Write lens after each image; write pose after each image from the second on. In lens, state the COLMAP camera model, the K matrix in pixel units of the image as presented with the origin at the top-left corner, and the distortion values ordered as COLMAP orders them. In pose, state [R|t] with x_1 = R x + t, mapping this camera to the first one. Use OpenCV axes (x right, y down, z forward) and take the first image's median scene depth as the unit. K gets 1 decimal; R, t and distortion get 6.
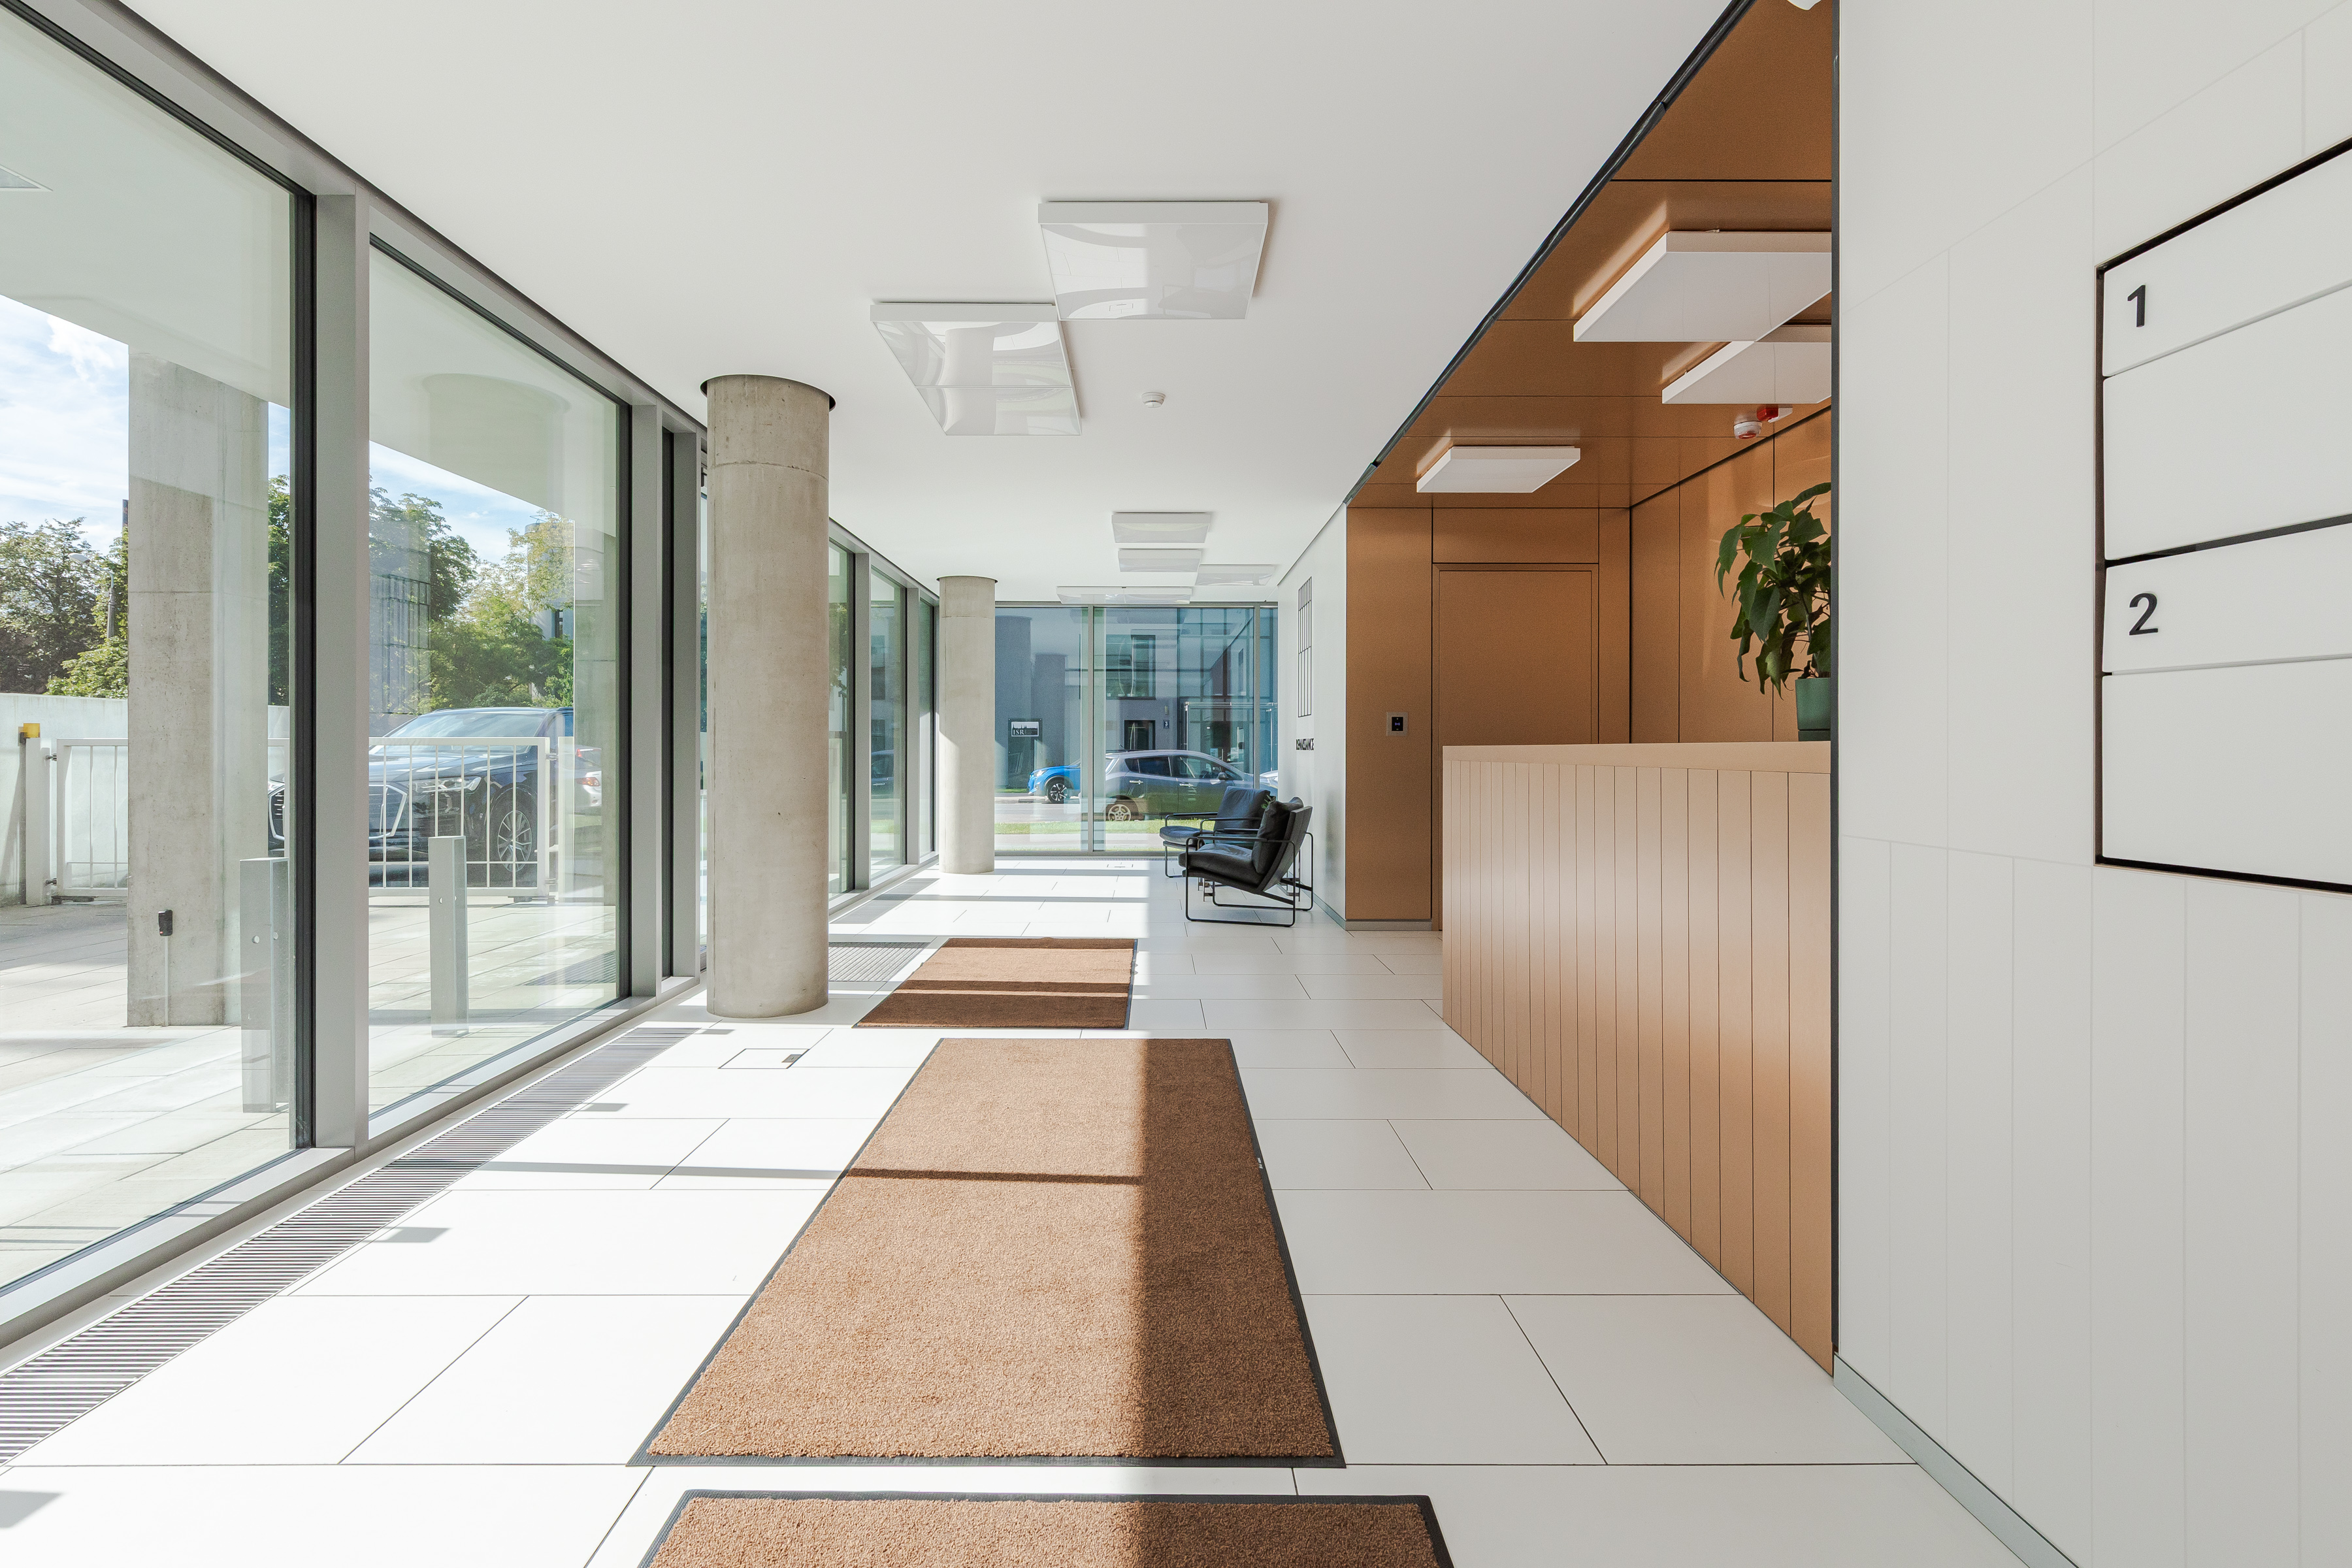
lens RADIAL K [[1022.1, 0, 1161.5], [0, 1022.1, 752.8], [0, 0, 1]] dist [-0.001410, 0.000006]
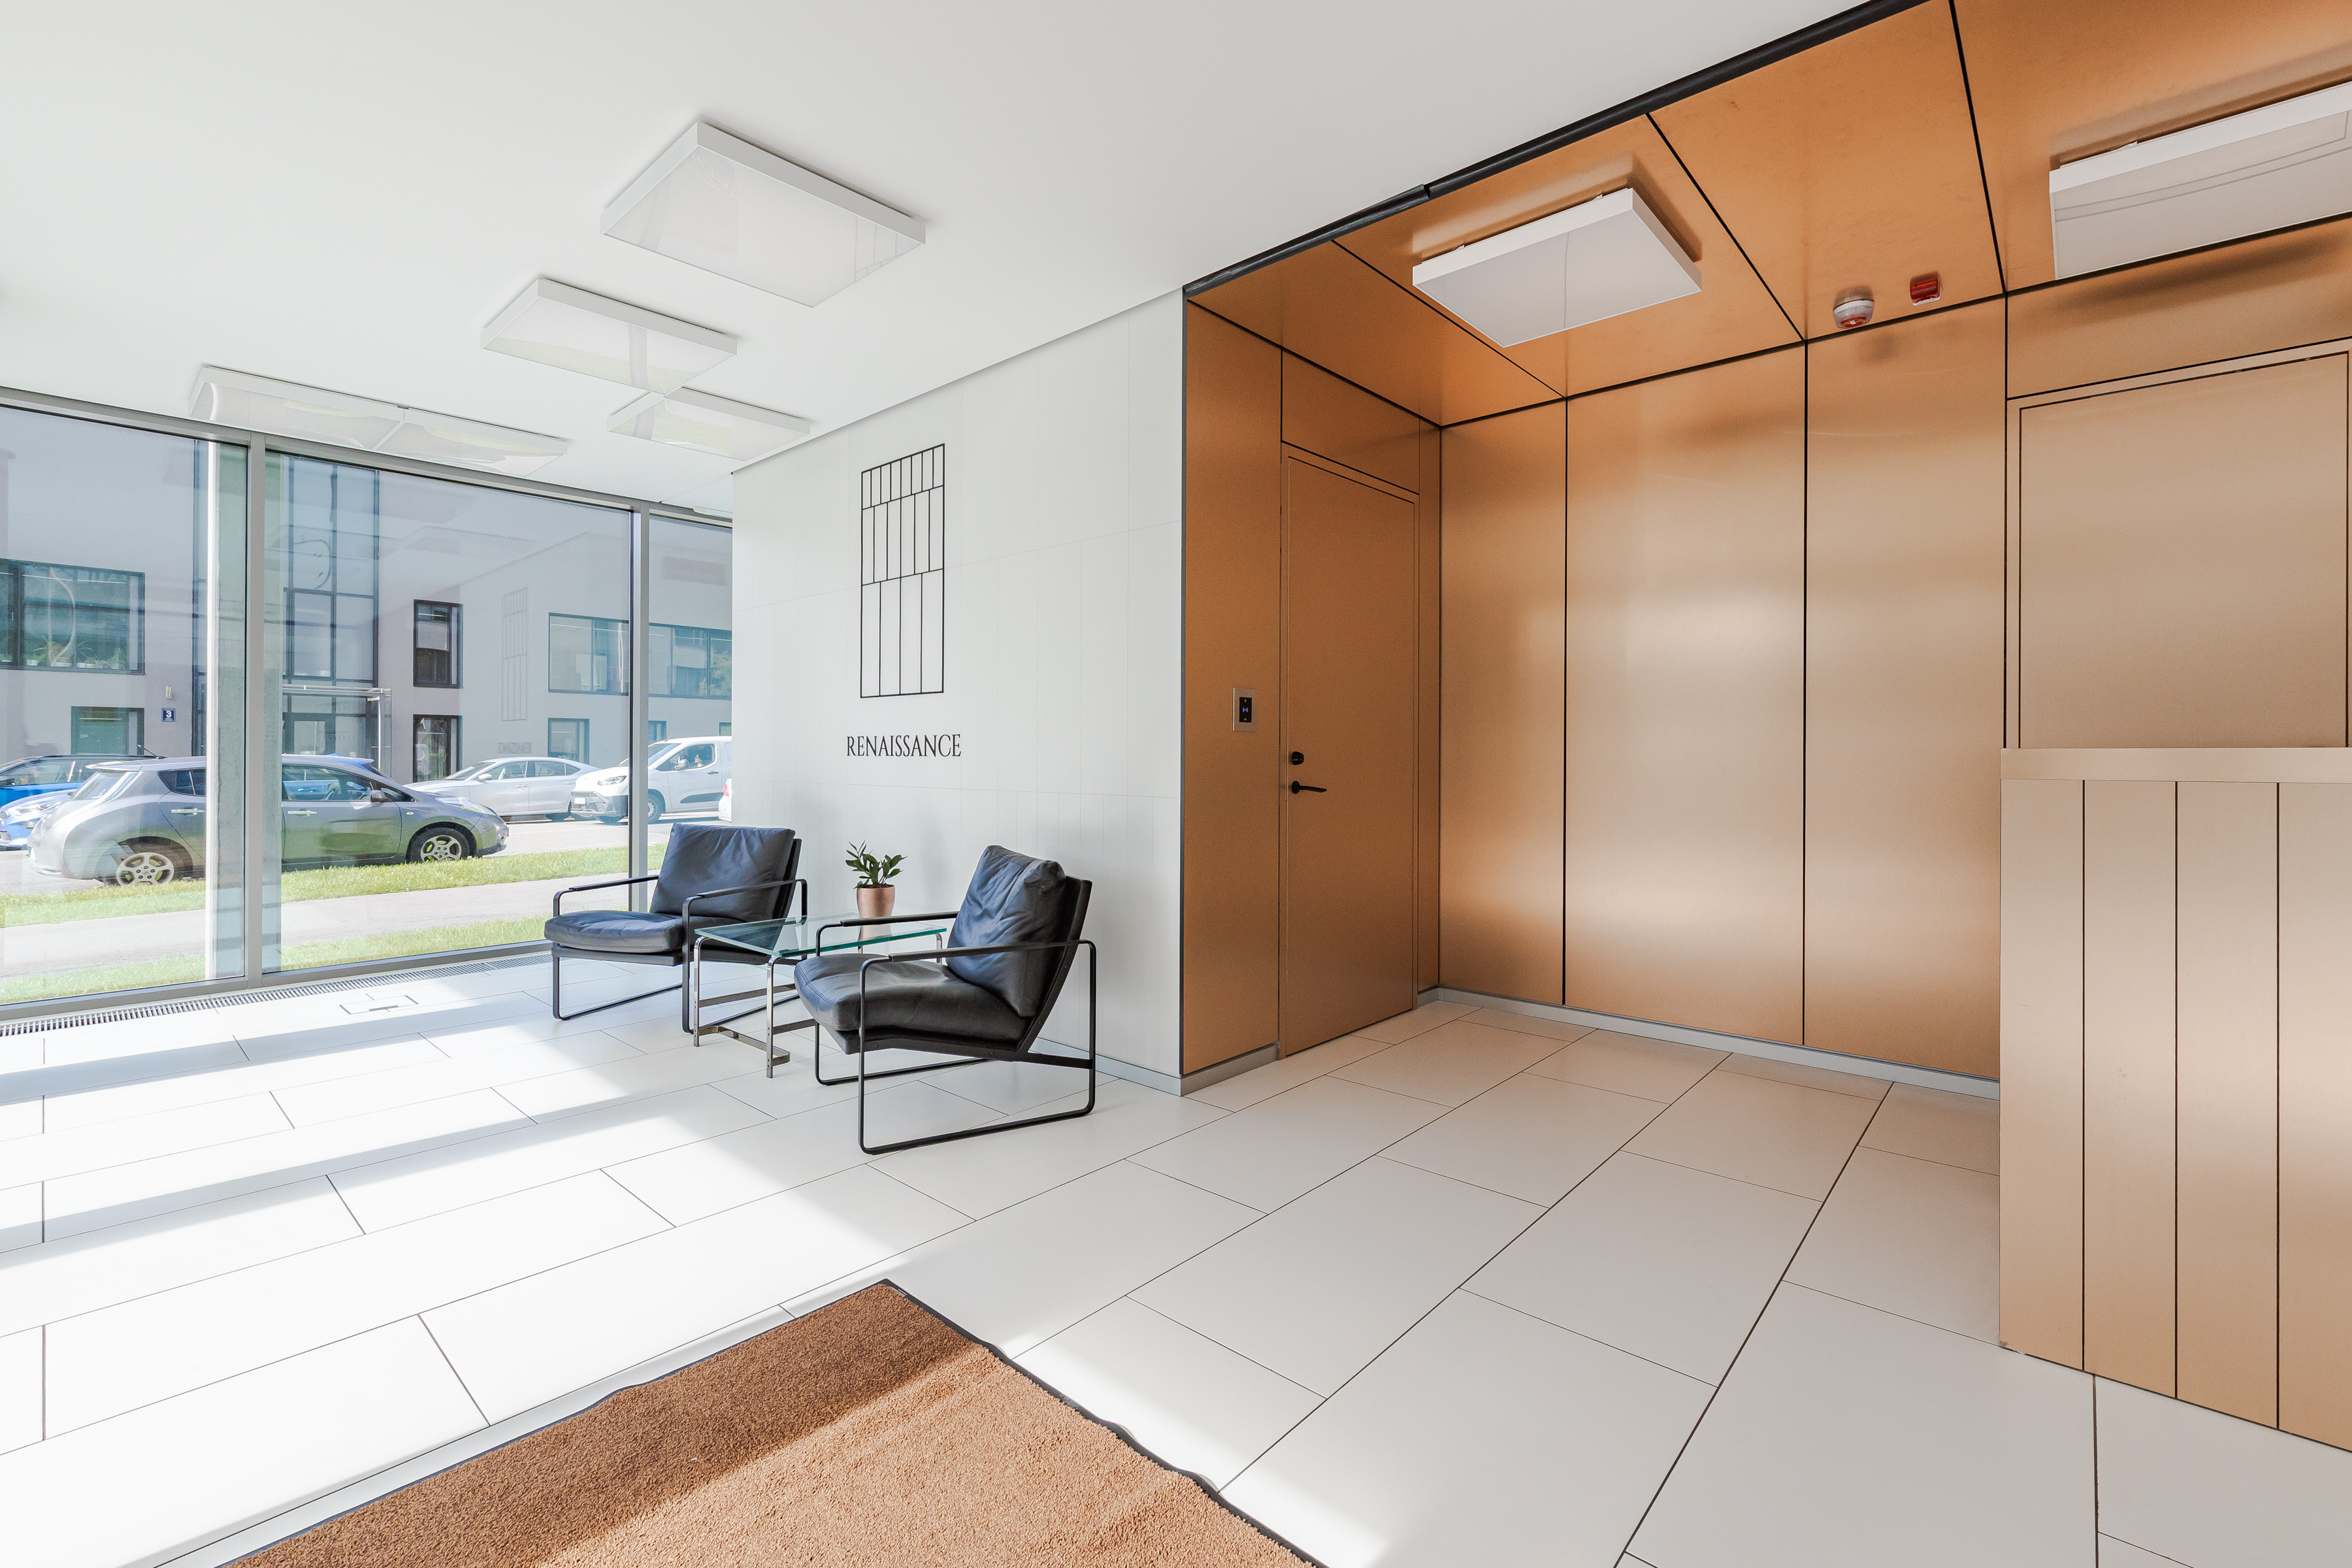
lens RADIAL K [[1009.4, 0, 1169.0], [0, 1009.4, 747.3], [0, 0, 1]] dist [-0.000197, -0.000264]
pose [[0.682347, 0.002069, 0.731025, -0.206148], [0.004049, 0.999970, -0.006610, -0.003967], [-0.731017, 0.007470, 0.682318, 0.650952]]
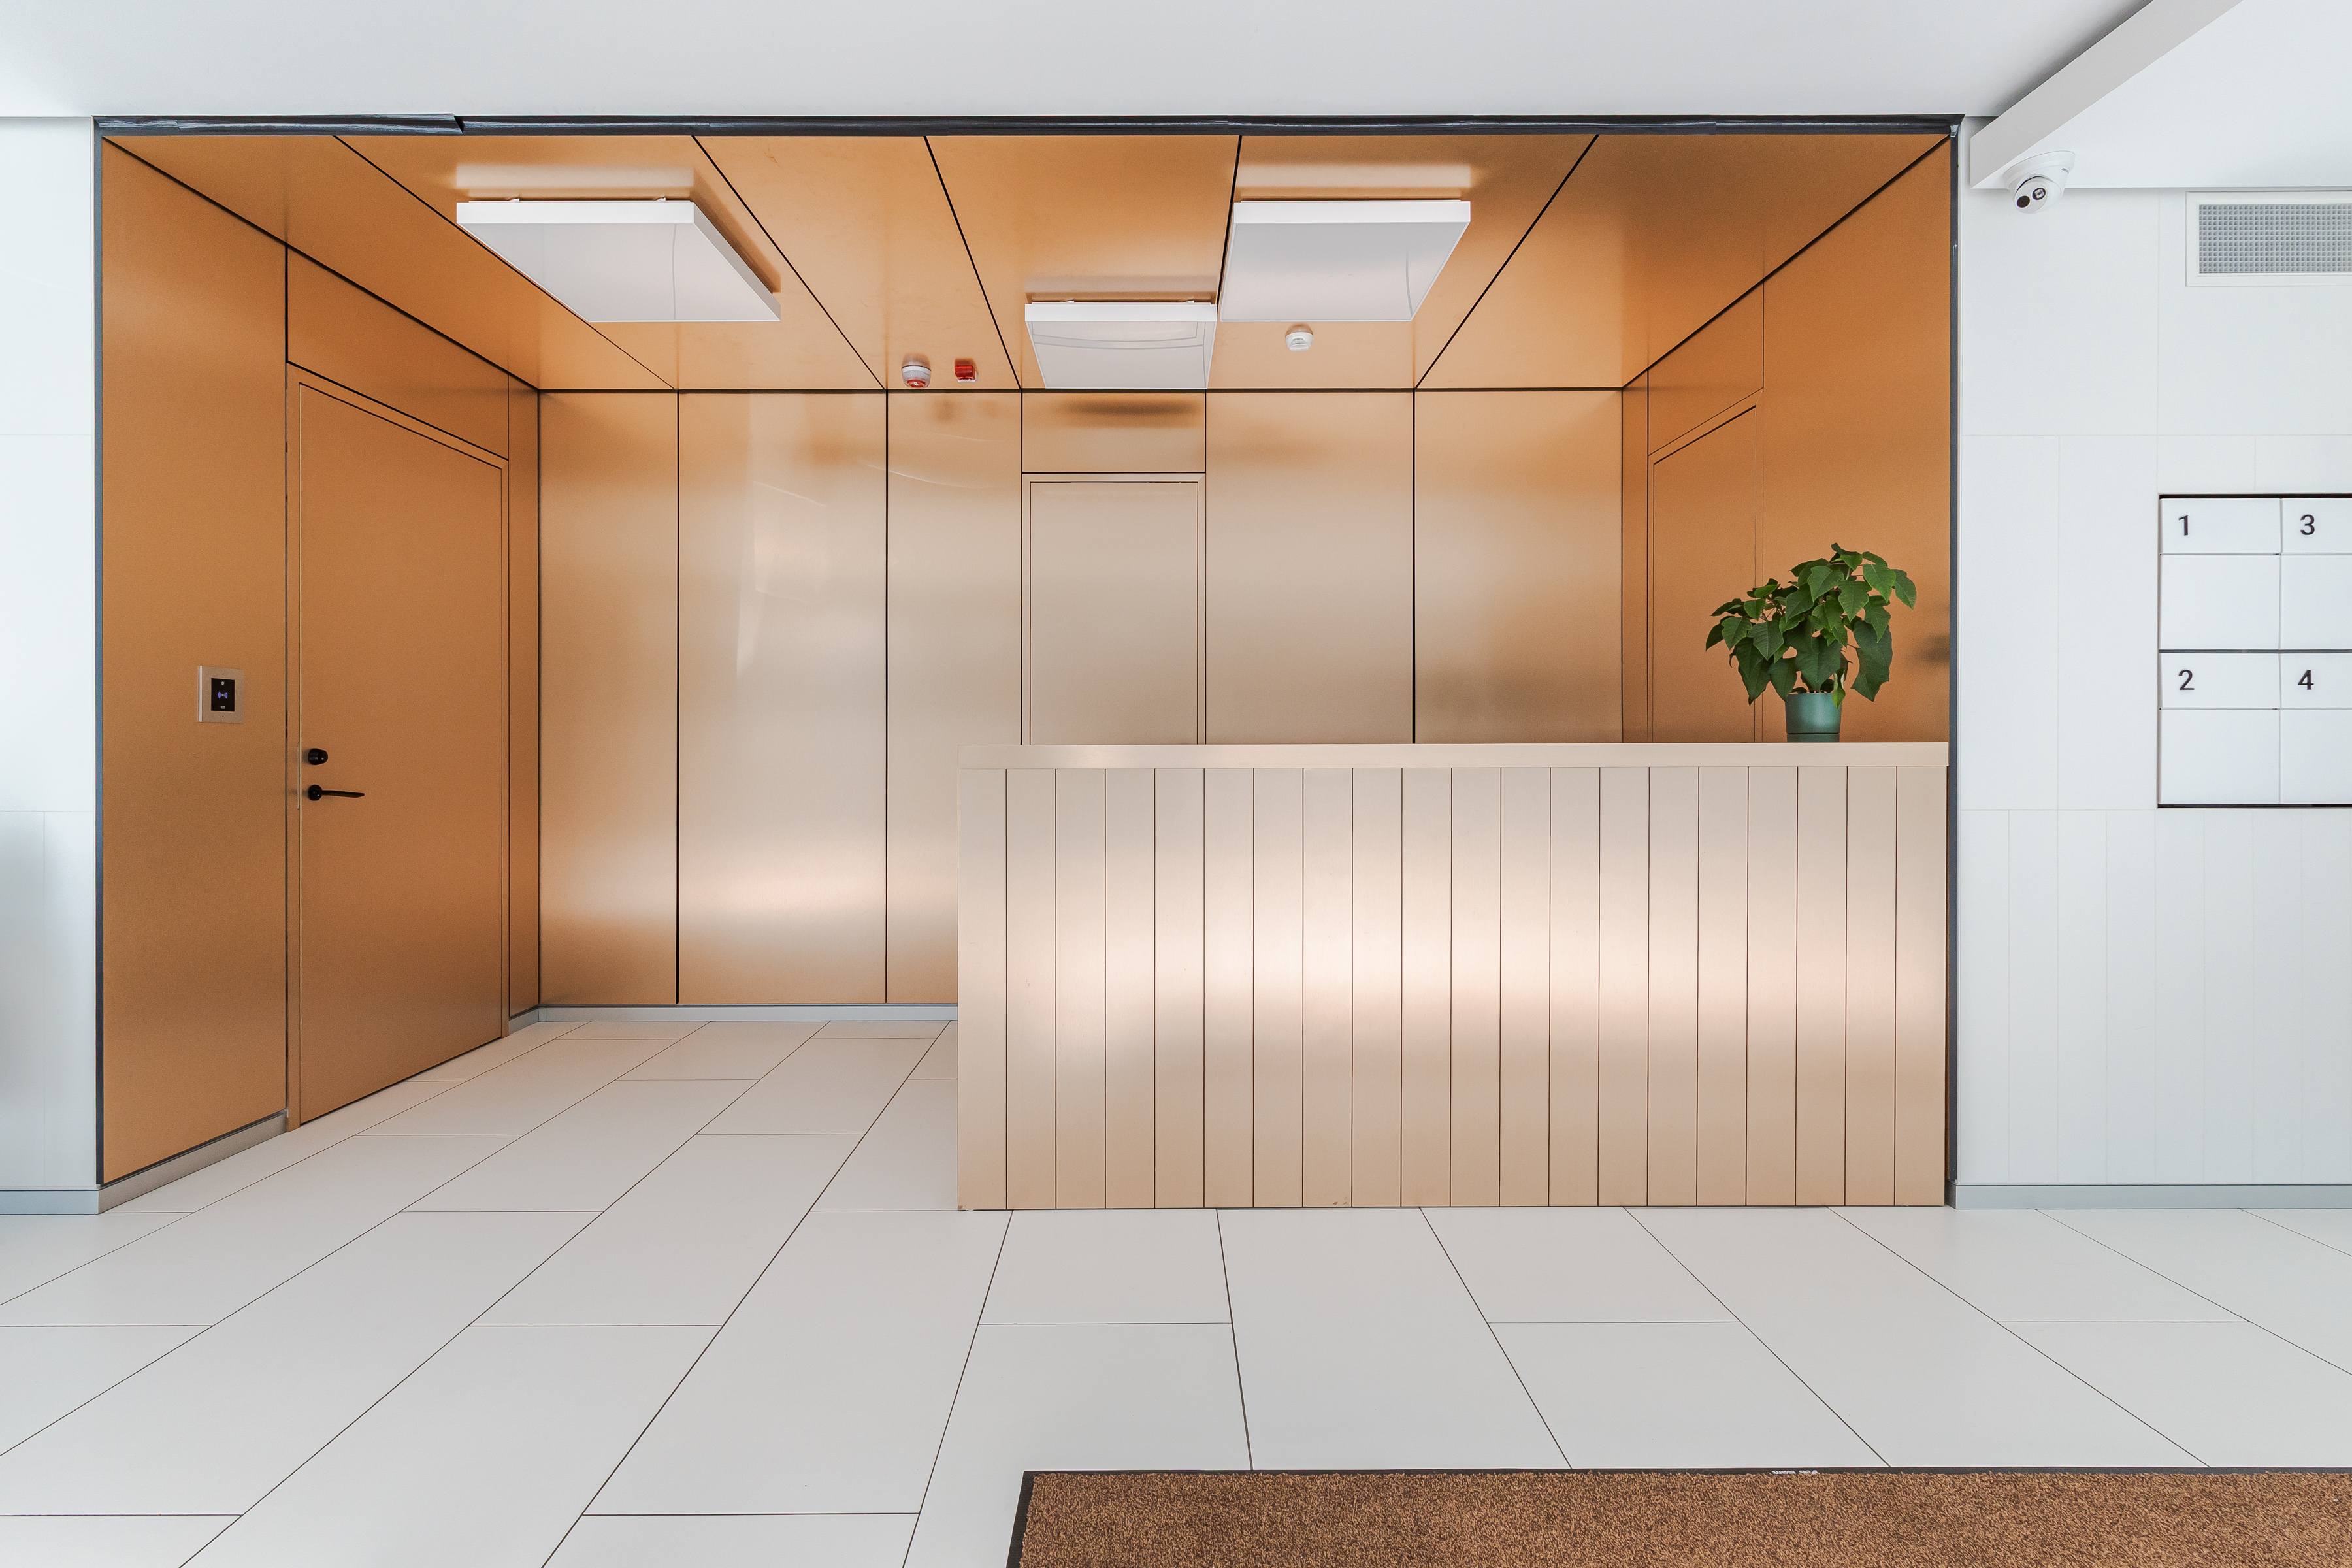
lens RADIAL K [[1022.1, 0, 1161.5], [0, 1022.1, 752.8], [0, 0, 1]] dist [-0.001410, 0.000006]
pose [[0.007124, -0.005786, 0.999958, -0.206951], [0.005886, 0.999966, 0.005744, -0.003472], [-0.999957, 0.005845, 0.007158, 0.592735]]
